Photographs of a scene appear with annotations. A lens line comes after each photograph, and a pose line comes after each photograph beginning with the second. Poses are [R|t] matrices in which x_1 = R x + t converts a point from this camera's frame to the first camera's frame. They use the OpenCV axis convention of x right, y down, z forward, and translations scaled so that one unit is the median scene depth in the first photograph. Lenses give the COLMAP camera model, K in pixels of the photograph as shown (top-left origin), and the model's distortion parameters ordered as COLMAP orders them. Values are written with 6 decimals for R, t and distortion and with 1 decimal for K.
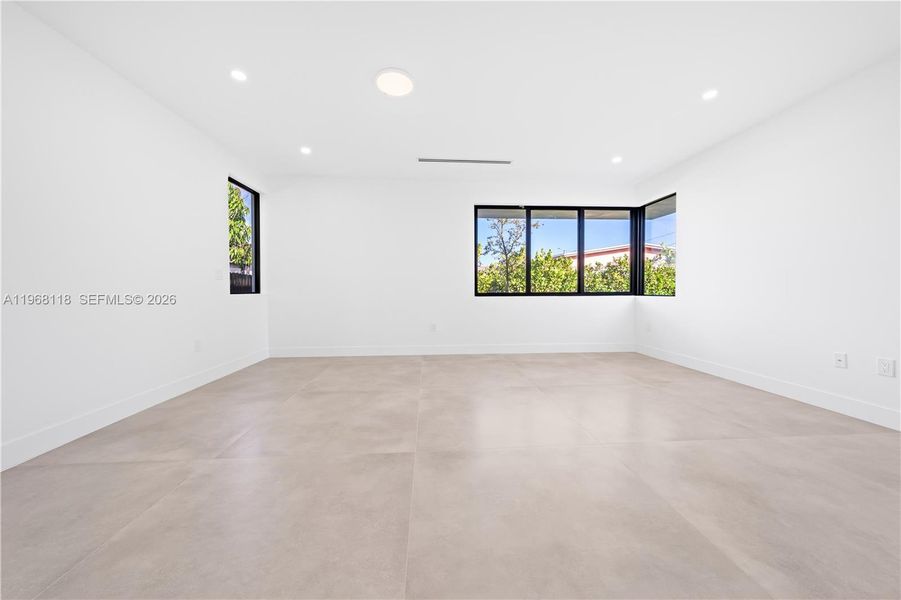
lens RADIAL K [[301.2, 0, 450.5], [0, 301.2, 300.0], [0, 0, 1]] dist [-0.001127, -0.000019]
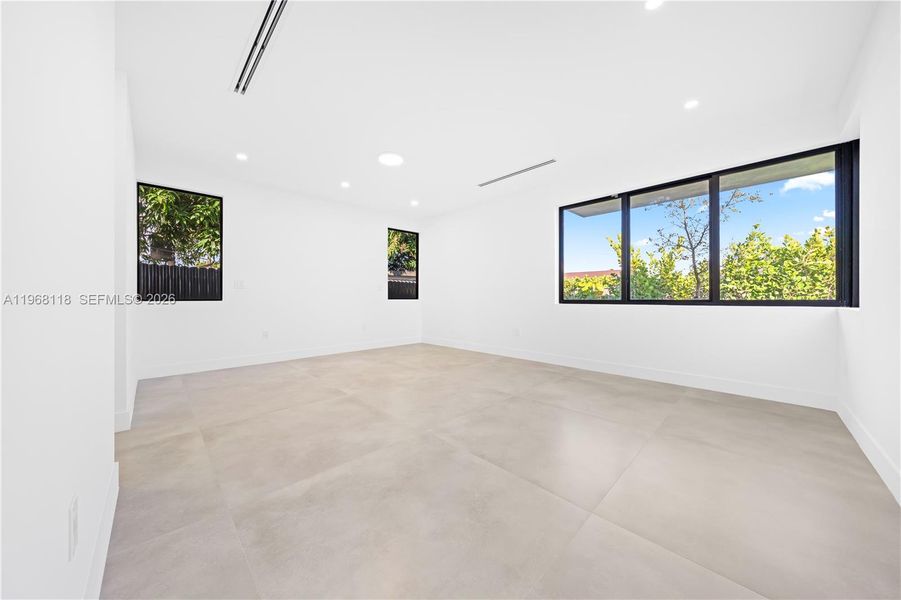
lens RADIAL K [[301.2, 0, 450.5], [0, 301.2, 300.0], [0, 0, 1]] dist [-0.001127, -0.000019]
pose [[0.658528, 0.010187, -0.752487, 0.602145], [-0.025638, 0.999632, -0.008904, -0.005716], [0.752119, 0.025156, 0.658546, 0.129775]]
